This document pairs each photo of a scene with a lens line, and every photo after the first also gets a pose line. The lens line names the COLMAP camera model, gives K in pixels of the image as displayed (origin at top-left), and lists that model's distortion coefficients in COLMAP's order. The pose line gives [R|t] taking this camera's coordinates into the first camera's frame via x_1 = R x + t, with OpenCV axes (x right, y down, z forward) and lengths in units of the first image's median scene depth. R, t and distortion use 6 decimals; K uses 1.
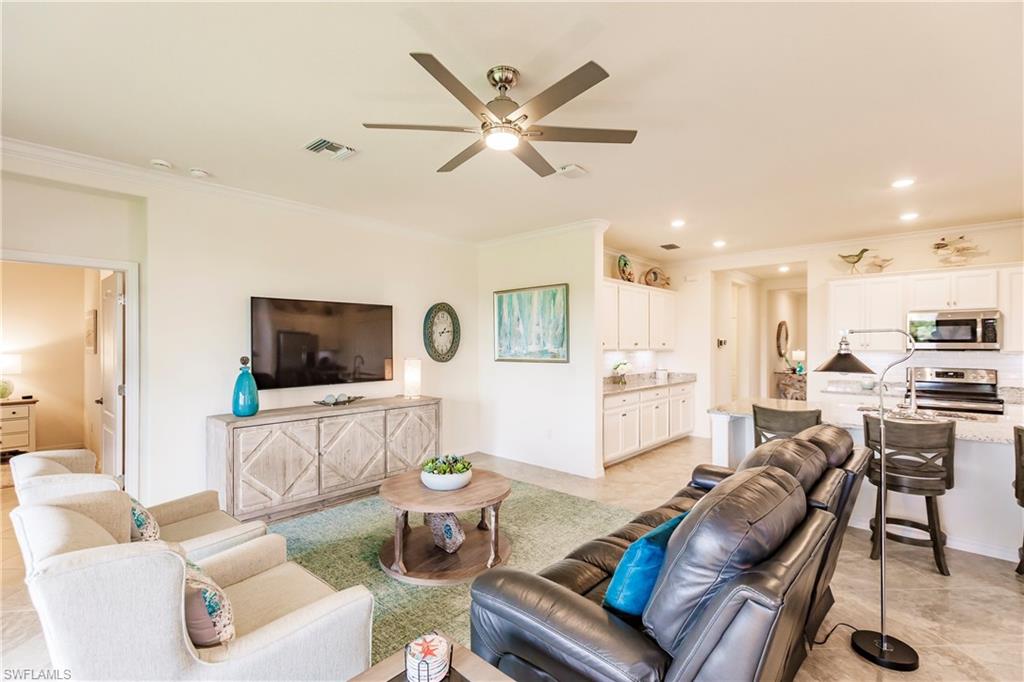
lens RADIAL K [[476.9, 0, 500.6], [0, 476.9, 343.9], [0, 0, 1]] dist [0.012215, -0.000170]
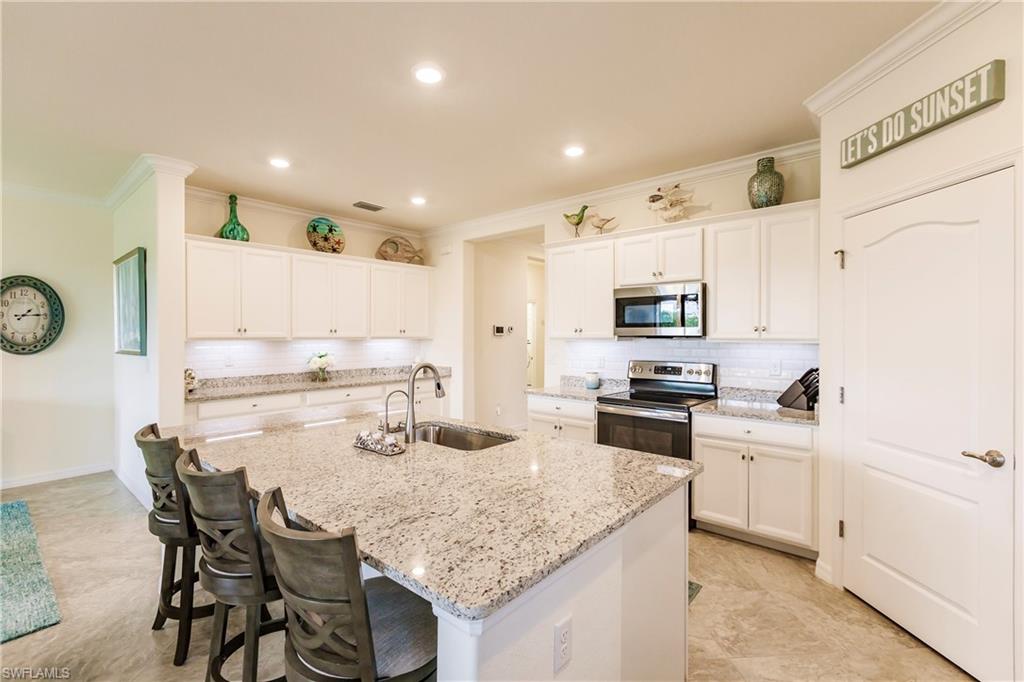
lens RADIAL K [[476.9, 0, 505.2], [0, 476.9, 331.3], [0, 0, 1]] dist [0.012215, -0.000170]
pose [[0.999999, -0.001613, -0.000610, 0.683999], [0.001609, 0.999984, -0.005514, 0.007121], [0.000619, 0.005513, 0.999985, 0.259239]]
